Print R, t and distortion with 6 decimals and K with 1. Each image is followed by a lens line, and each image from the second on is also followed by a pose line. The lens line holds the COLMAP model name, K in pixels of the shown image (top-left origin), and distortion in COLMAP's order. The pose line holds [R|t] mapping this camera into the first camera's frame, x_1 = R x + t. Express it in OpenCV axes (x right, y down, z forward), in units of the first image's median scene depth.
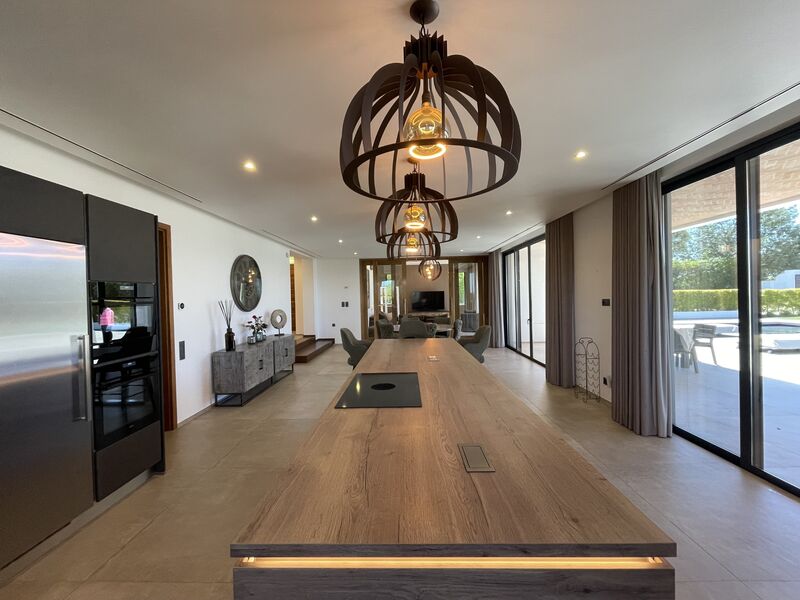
lens RADIAL K [[323.7, 0, 400.8], [0, 323.7, 297.5], [0, 0, 1]] dist [0.001005, 0.000238]
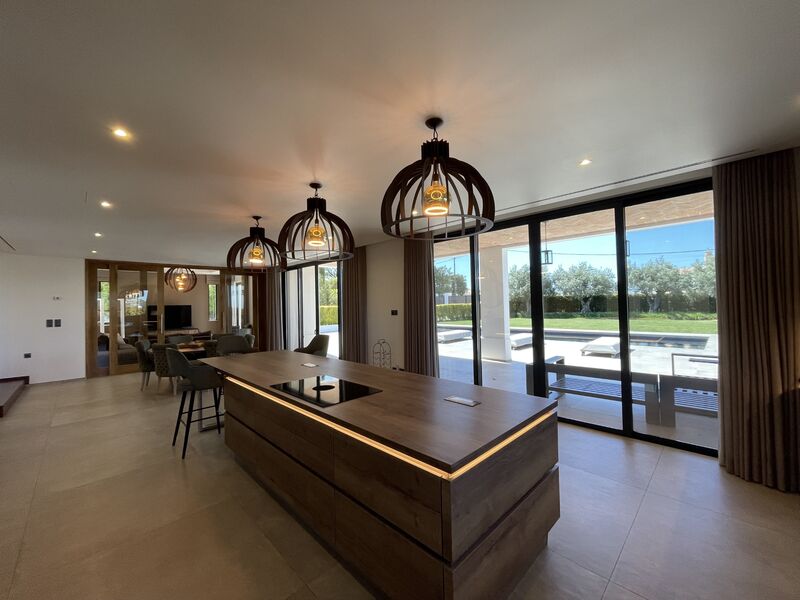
lens RADIAL K [[323.7, 0, 397.4], [0, 323.7, 300.0], [0, 0, 1]] dist [0.001005, 0.000238]
pose [[0.701803, 0.016088, 0.712190, -0.148168], [0.011736, 0.999348, -0.034139, 0.003753], [-0.712275, 0.032317, 0.701157, 0.007928]]
